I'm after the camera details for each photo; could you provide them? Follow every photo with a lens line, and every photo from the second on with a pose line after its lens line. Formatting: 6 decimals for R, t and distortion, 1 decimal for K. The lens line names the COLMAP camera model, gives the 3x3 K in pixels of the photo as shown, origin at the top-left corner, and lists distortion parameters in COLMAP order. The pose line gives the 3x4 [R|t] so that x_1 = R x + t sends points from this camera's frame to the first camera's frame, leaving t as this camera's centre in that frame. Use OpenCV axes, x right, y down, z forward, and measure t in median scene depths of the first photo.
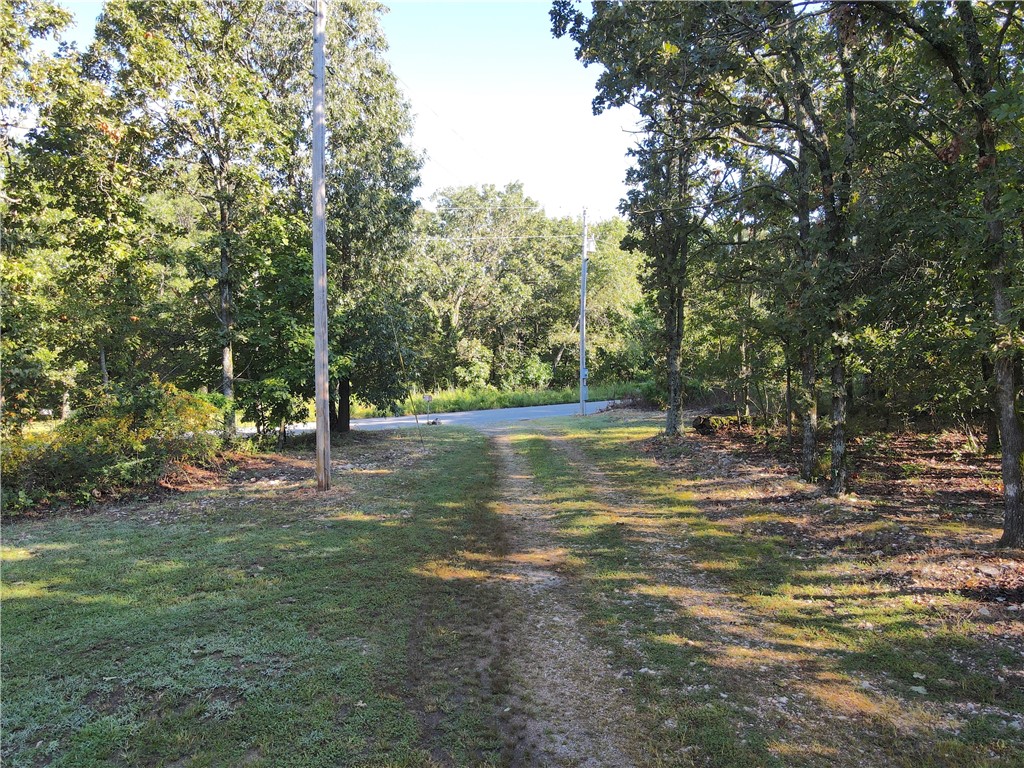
lens RADIAL K [[745.2, 0, 512.0], [0, 745.2, 384.0], [0, 0, 1]] dist [-0.017651, 0.055952]
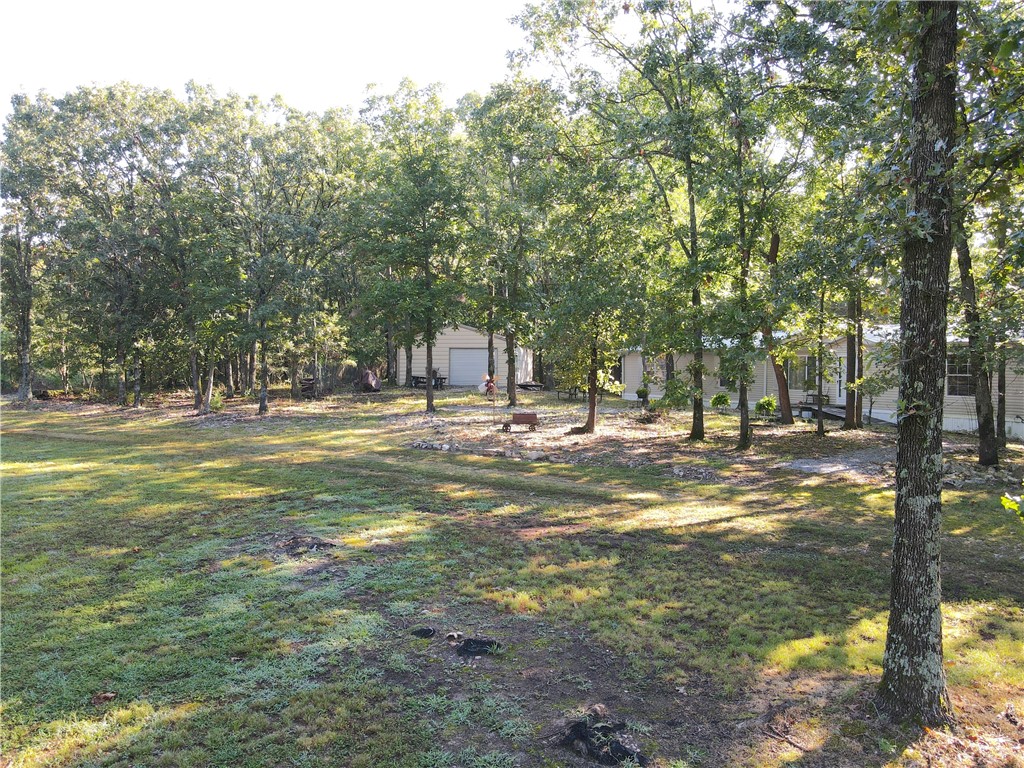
lens RADIAL K [[745.2, 0, 512.0], [0, 745.2, 384.0], [0, 0, 1]] dist [-0.017651, 0.055952]
pose [[0.592814, -0.020740, 0.805073, -0.604565], [0.033054, 0.999453, 0.001409, 0.079976], [-0.804661, 0.025776, 0.593175, -1.093882]]
